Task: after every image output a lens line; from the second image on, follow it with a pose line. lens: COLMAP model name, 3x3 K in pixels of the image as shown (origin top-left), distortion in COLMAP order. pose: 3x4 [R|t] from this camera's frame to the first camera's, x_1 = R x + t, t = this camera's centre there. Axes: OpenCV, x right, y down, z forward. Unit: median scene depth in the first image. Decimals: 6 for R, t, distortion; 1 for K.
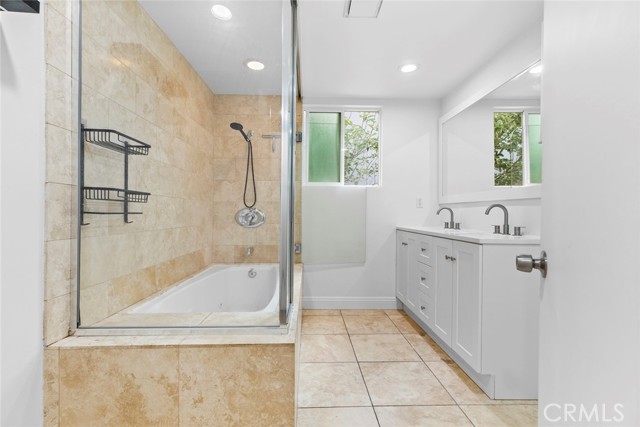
lens RADIAL K [[294.4, 0, 314.4], [0, 294.4, 213.7], [0, 0, 1]] dist [0.003340, -0.000307]
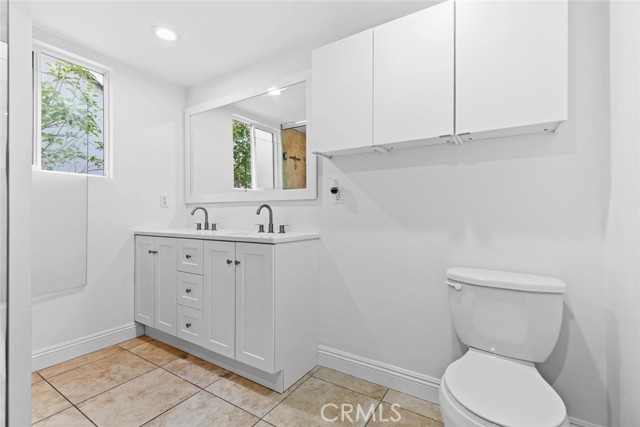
lens RADIAL K [[286.6, 0, 320.0], [0, 286.6, 213.5], [0, 0, 1]] dist [0.000707, 0.000075]
pose [[0.553192, -0.003506, 0.833046, -0.096757], [0.006998, 0.999975, -0.000439, 0.001287], [-0.833024, 0.006073, 0.553203, 0.204492]]
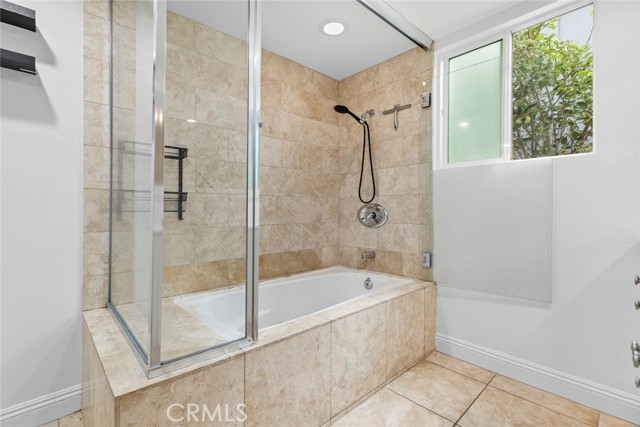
lens RADIAL K [[290.3, 0, 316.9], [0, 290.3, 208.5], [0, 0, 1]] dist [0.003012, 0.000061]
pose [[0.653935, -0.009698, -0.756489, 0.341964], [0.005280, 0.999952, -0.008255, 0.000206], [0.756533, 0.001404, 0.653955, 0.406870]]
